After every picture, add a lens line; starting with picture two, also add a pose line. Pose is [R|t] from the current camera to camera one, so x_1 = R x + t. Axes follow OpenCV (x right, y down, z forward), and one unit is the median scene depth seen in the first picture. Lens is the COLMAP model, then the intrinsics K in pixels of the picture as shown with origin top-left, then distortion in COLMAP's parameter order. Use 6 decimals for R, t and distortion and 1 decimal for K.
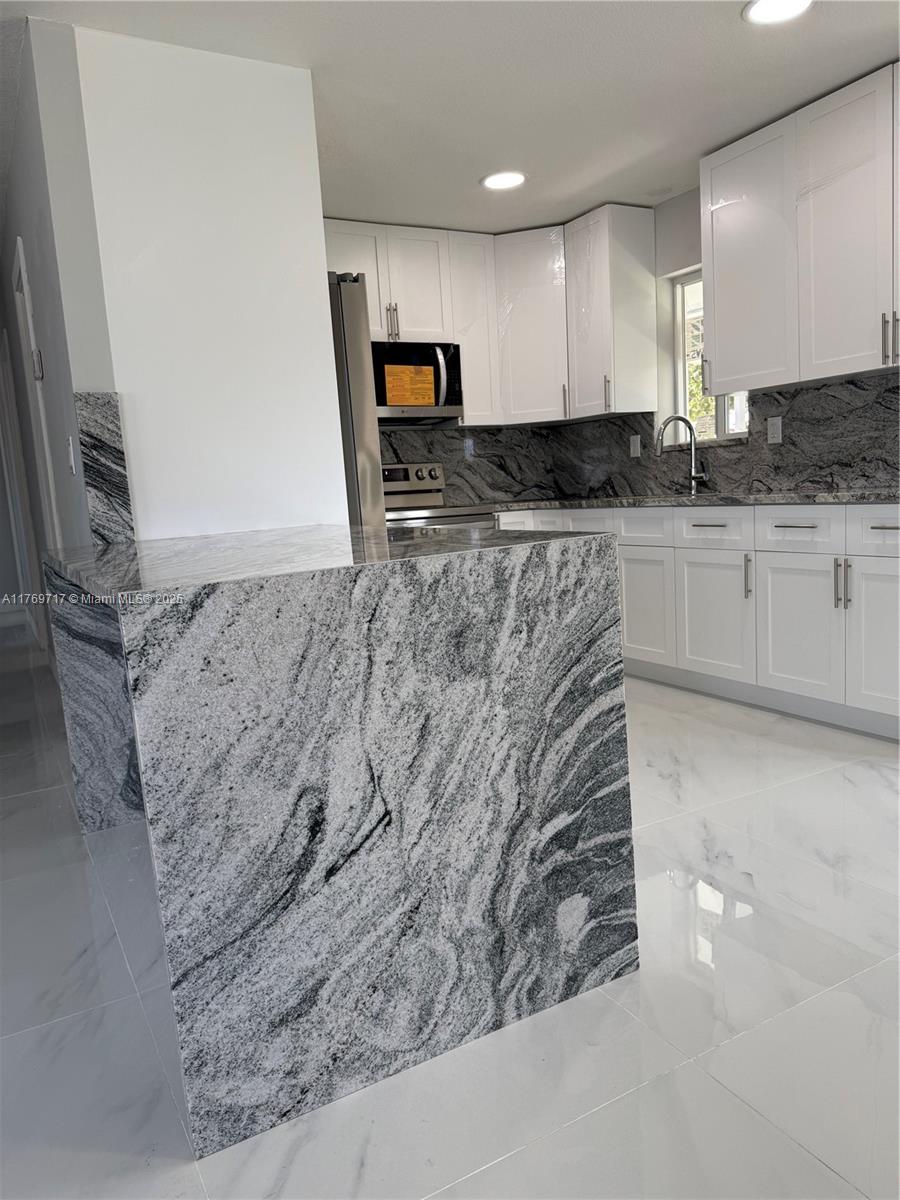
lens RADIAL K [[858.4, 0, 454.0], [0, 858.4, 598.1], [0, 0, 1]] dist [0.096130, -0.098574]
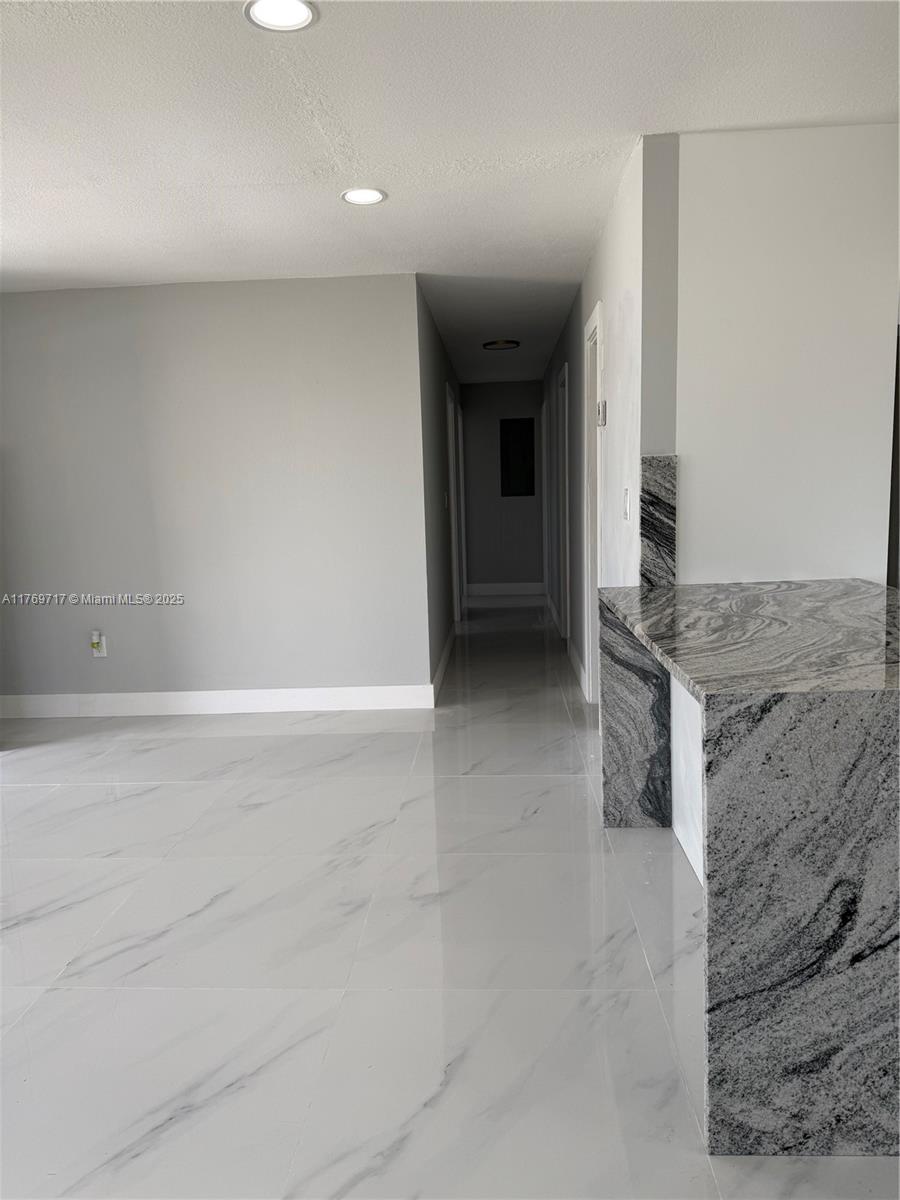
lens RADIAL K [[858.4, 0, 474.6], [0, 858.4, 602.3], [0, 0, 1]] dist [0.096130, -0.098574]
pose [[0.860473, 0.111420, -0.497163, -0.050275], [-0.101718, 0.993719, 0.046654, -0.118853], [0.499238, 0.010426, 0.866402, -0.182667]]
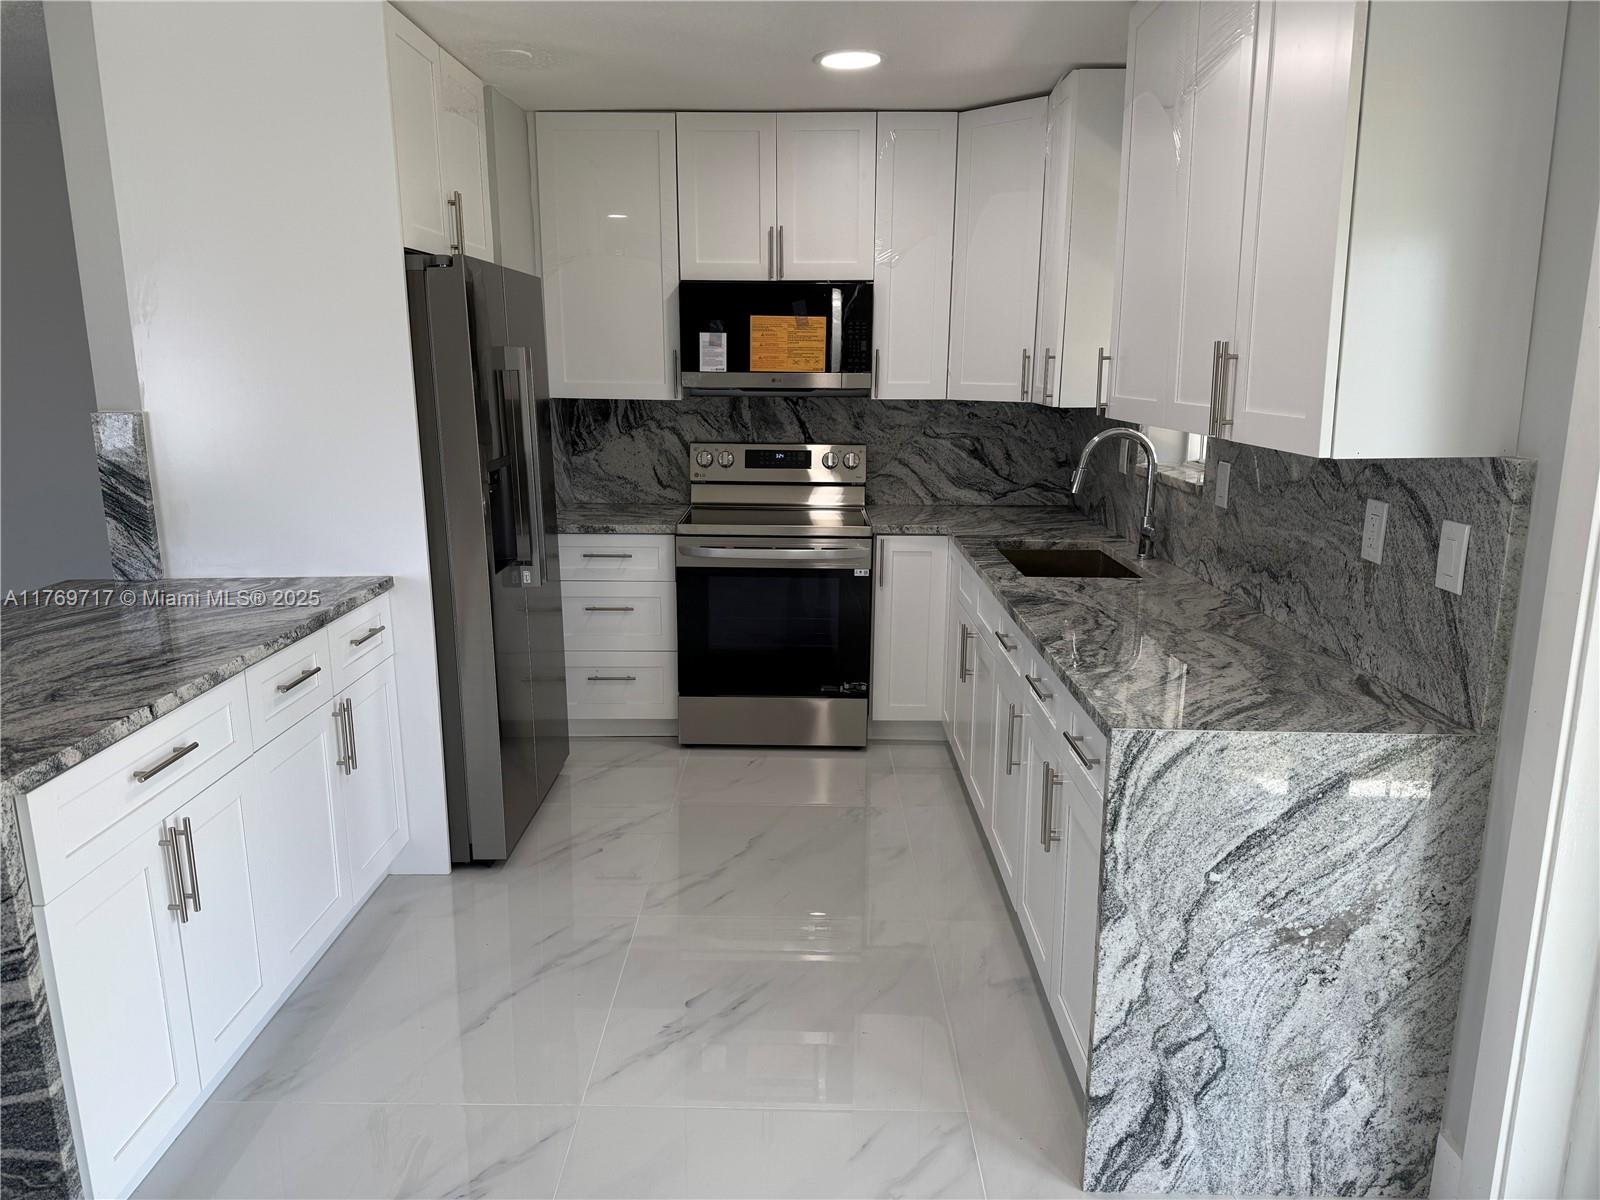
lens RADIAL K [[1144.6, 0, 790.9], [0, 1144.6, 598.4], [0, 0, 1]] dist [0.096130, -0.098574]
pose [[0.861893, 0.165894, -0.479186, 1.289058], [-0.119545, 0.984811, 0.125919, -0.465328], [0.492797, -0.051245, 0.868634, 0.488563]]
